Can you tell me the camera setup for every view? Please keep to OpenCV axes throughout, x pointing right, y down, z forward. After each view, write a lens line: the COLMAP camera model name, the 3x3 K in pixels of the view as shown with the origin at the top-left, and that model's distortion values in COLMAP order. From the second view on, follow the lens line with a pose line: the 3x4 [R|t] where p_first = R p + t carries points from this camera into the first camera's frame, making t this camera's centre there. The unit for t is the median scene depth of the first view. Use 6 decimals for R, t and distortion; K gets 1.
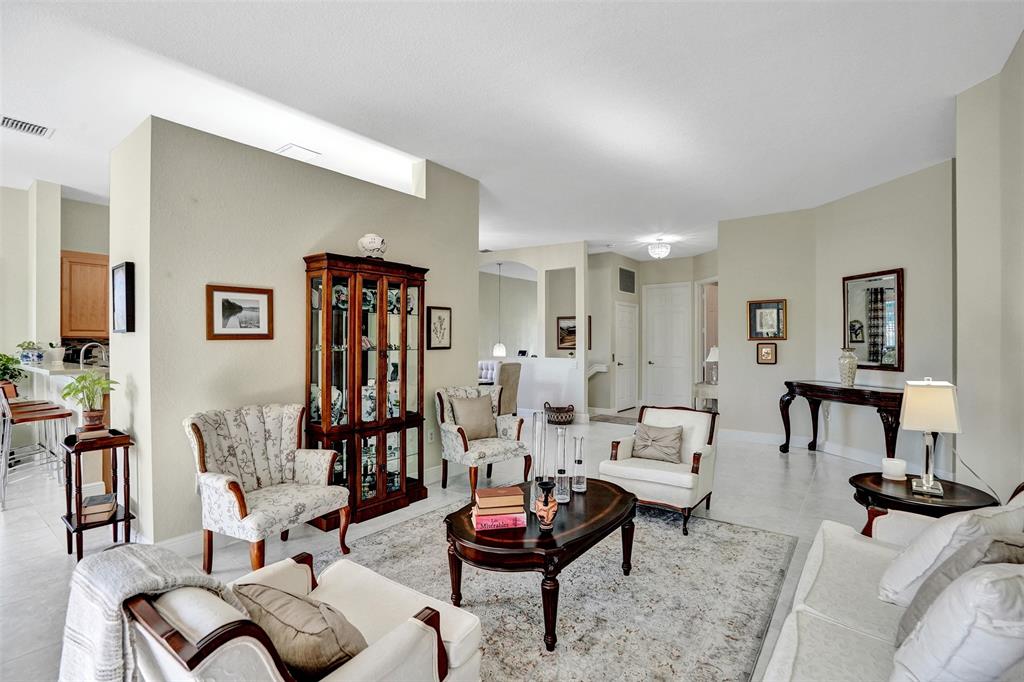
lens RADIAL K [[480.8, 0, 511.4], [0, 480.8, 344.3], [0, 0, 1]] dist [-0.046257, 0.015900]
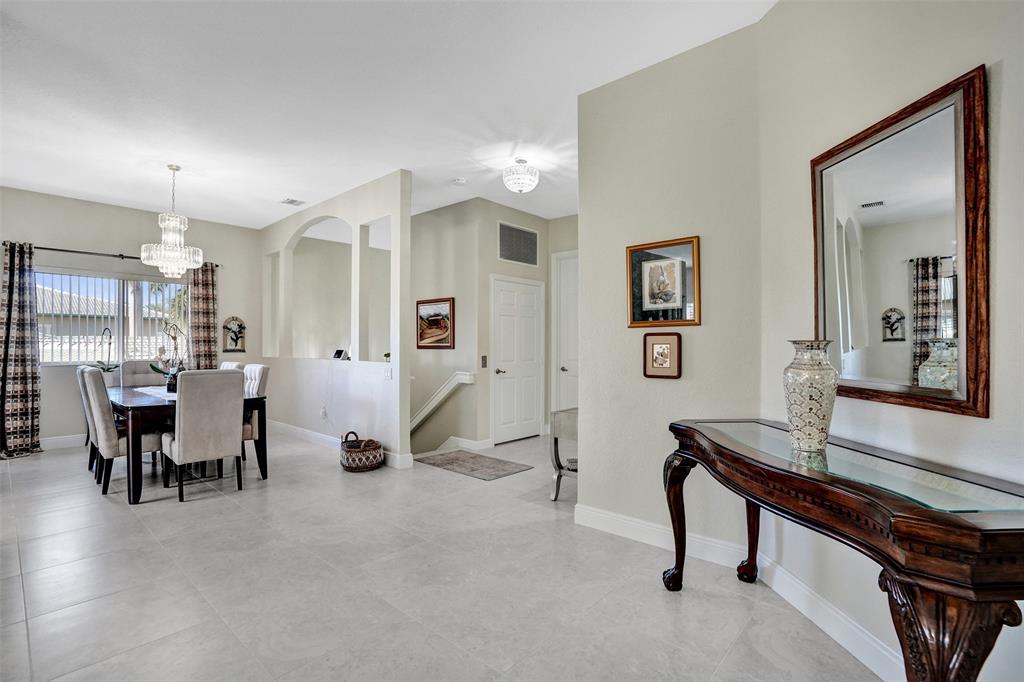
lens RADIAL K [[480.8, 0, 505.4], [0, 480.8, 344.5], [0, 0, 1]] dist [-0.046257, 0.015900]
pose [[0.996412, 0.005859, -0.084428, 0.323196], [-0.006538, 0.999948, -0.007772, 0.010410], [0.084378, 0.008296, 0.996399, 0.394847]]
